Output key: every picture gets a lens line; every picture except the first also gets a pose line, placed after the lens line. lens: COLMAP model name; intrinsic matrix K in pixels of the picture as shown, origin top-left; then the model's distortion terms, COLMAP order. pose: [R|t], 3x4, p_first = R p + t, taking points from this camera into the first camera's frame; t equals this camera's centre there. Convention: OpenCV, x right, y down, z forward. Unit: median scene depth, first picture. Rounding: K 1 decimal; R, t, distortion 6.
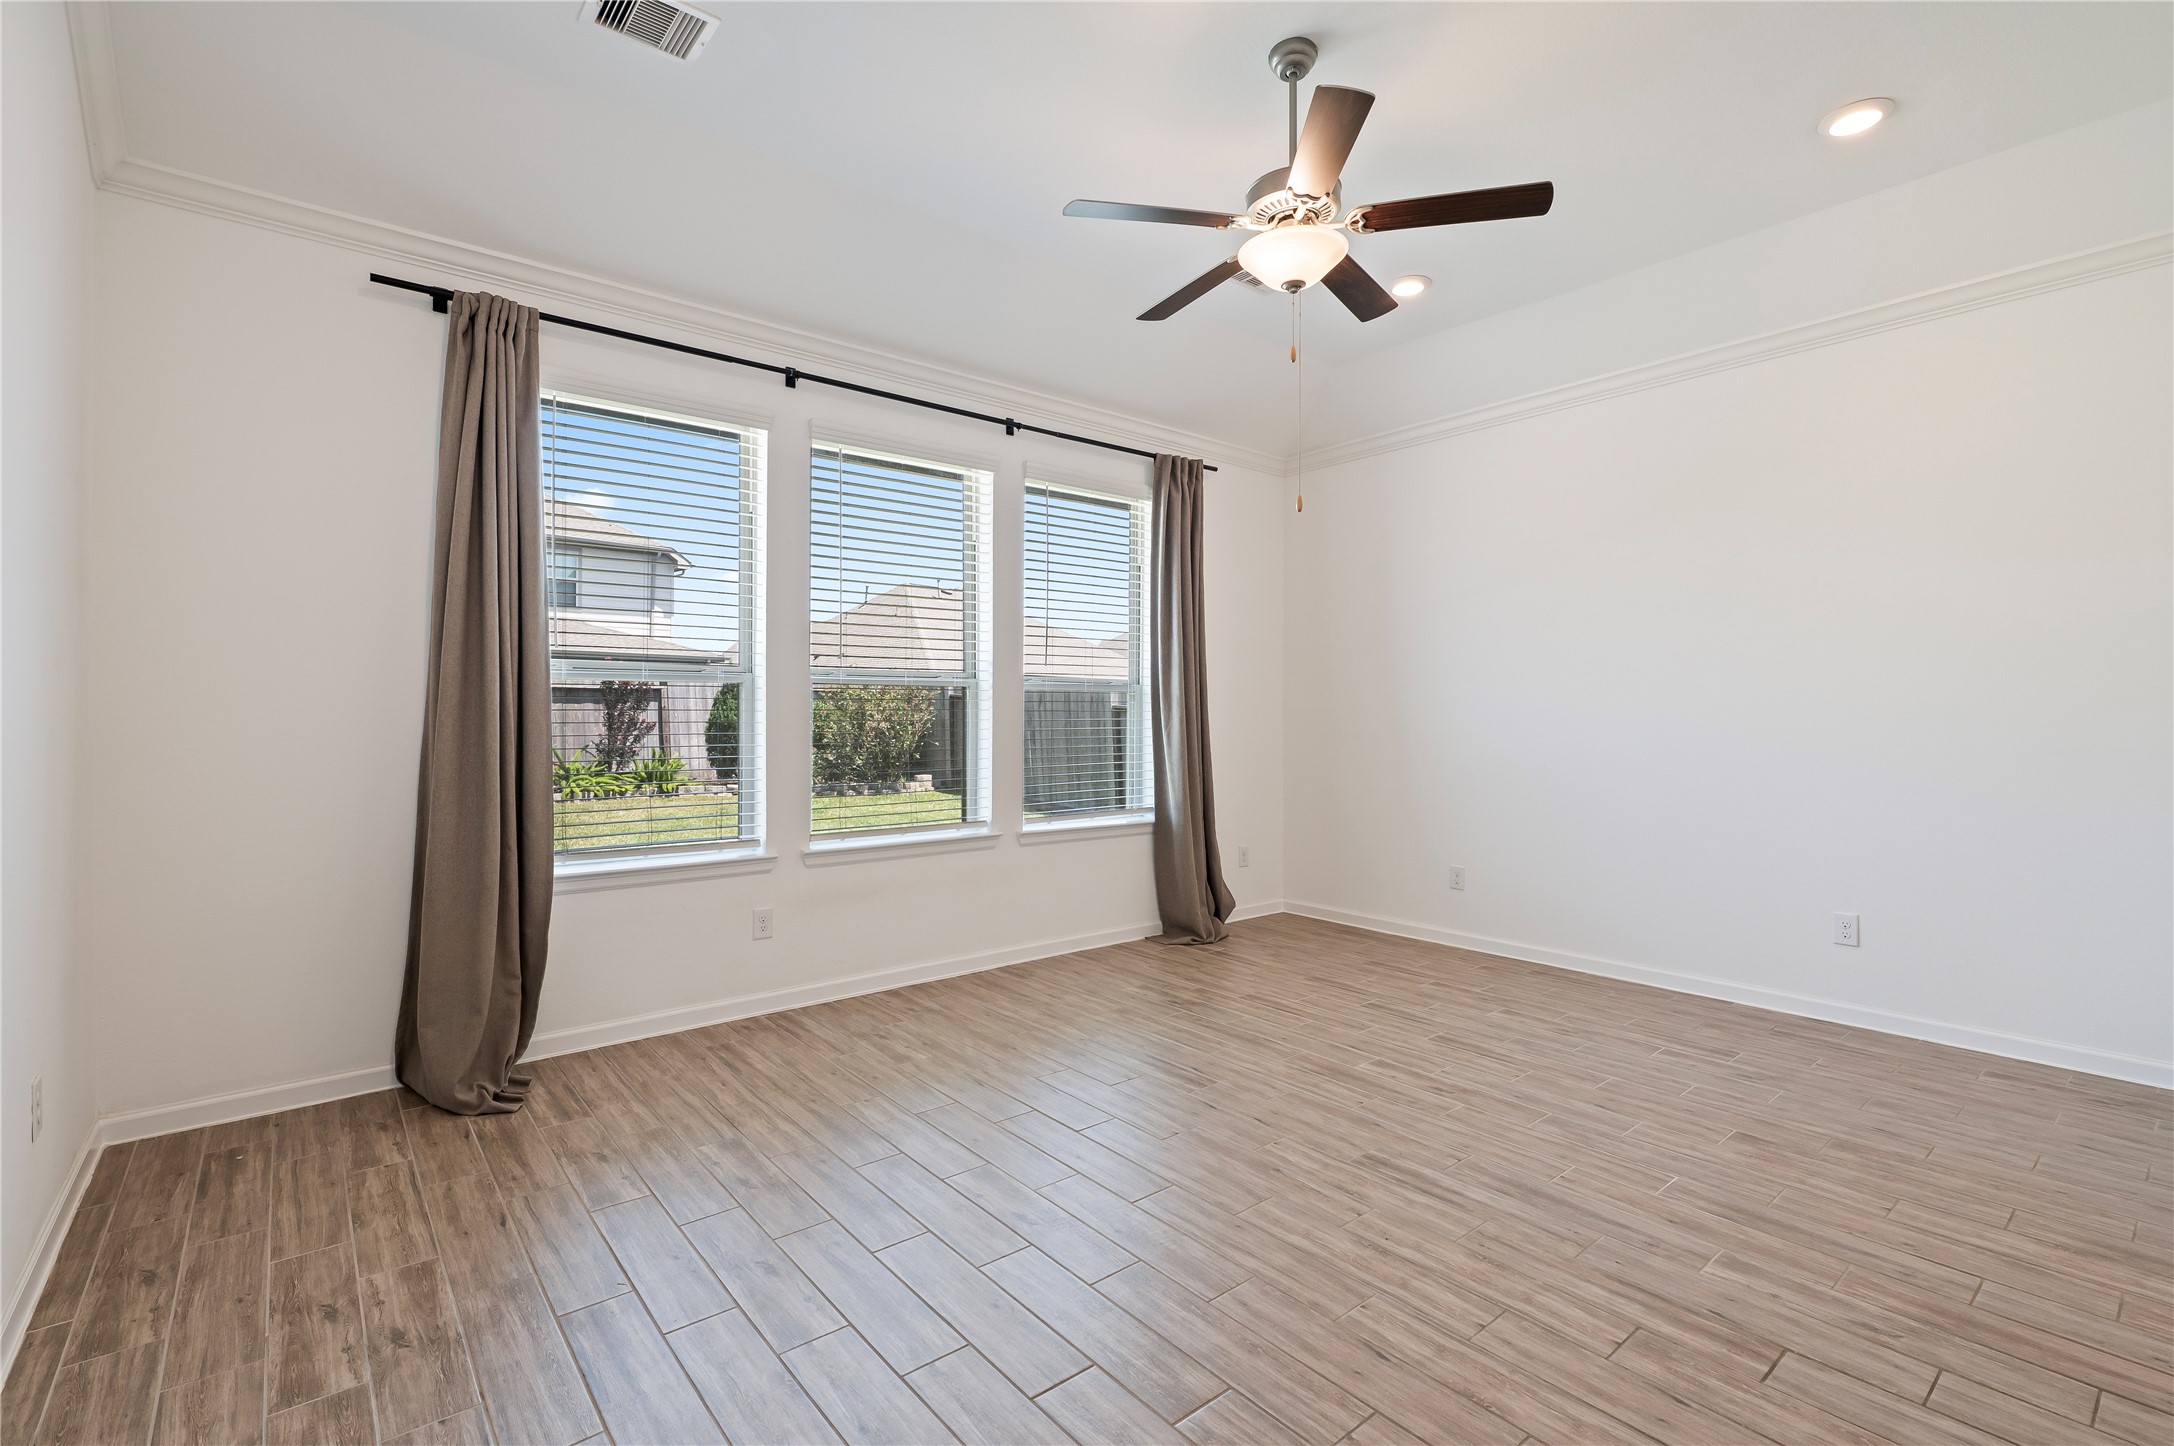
lens RADIAL K [[988.4, 0, 1087.0], [0, 988.4, 723.0], [0, 0, 1]] dist [-0.000298, -0.000456]
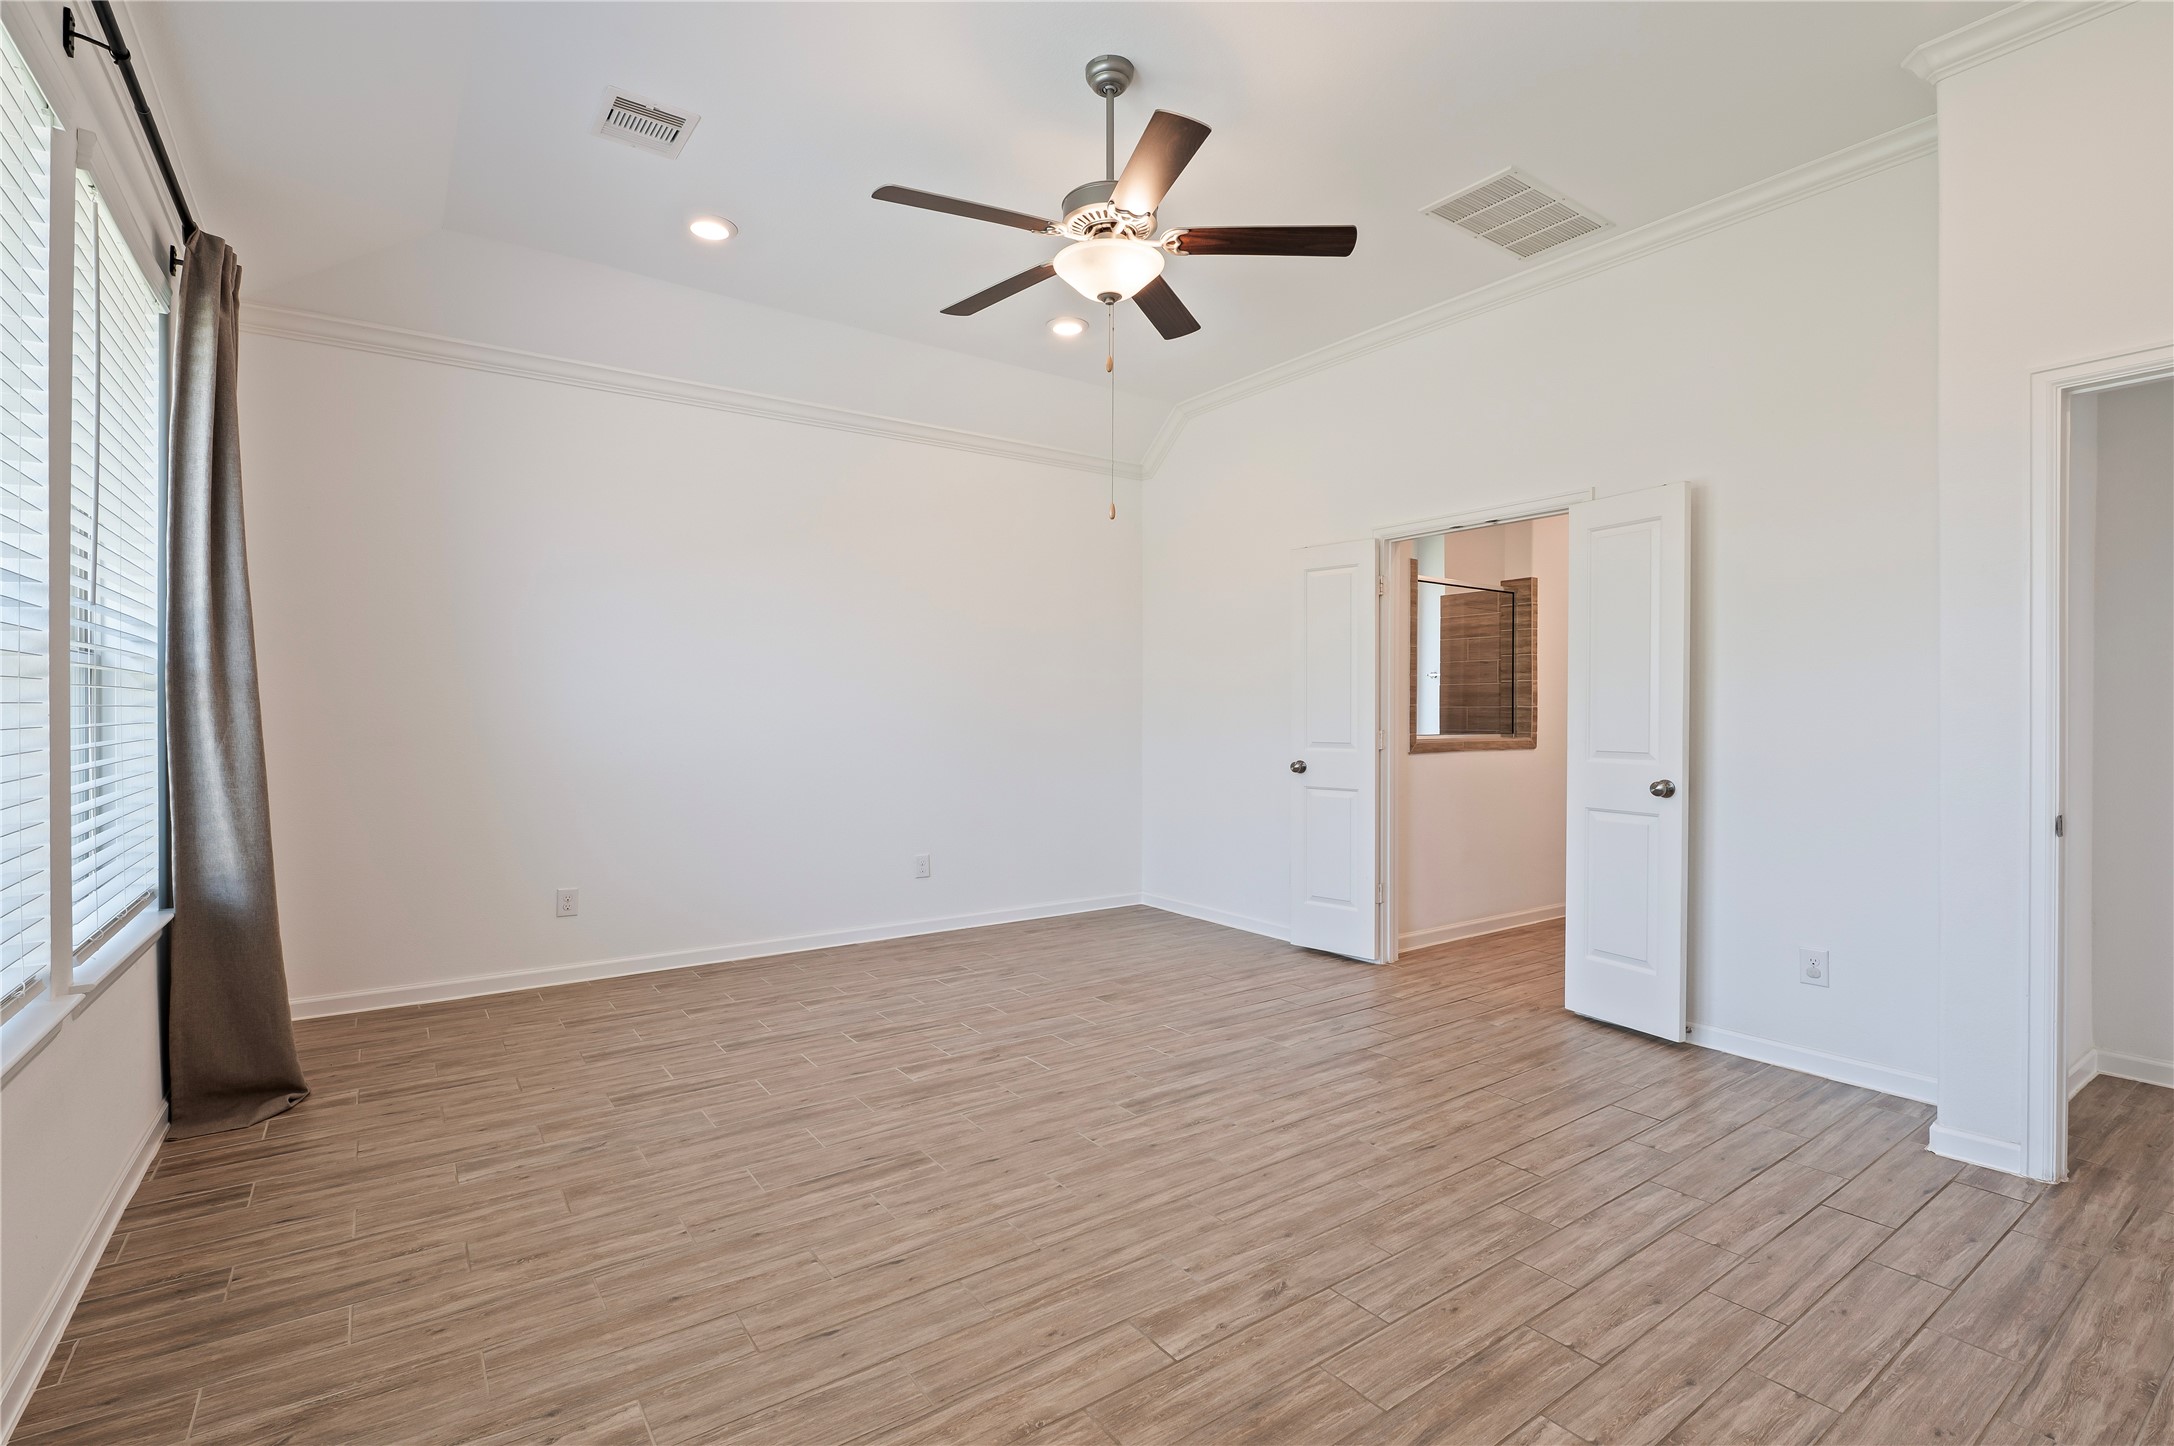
lens RADIAL K [[980.6, 0, 1082.6], [0, 980.6, 715.4], [0, 0, 1]] dist [-0.001984, -0.000298]
pose [[0.070826, -0.003173, 0.997484, -0.658308], [0.005790, 0.999979, 0.002770, -0.000288], [-0.997472, 0.005579, 0.070843, 0.789247]]
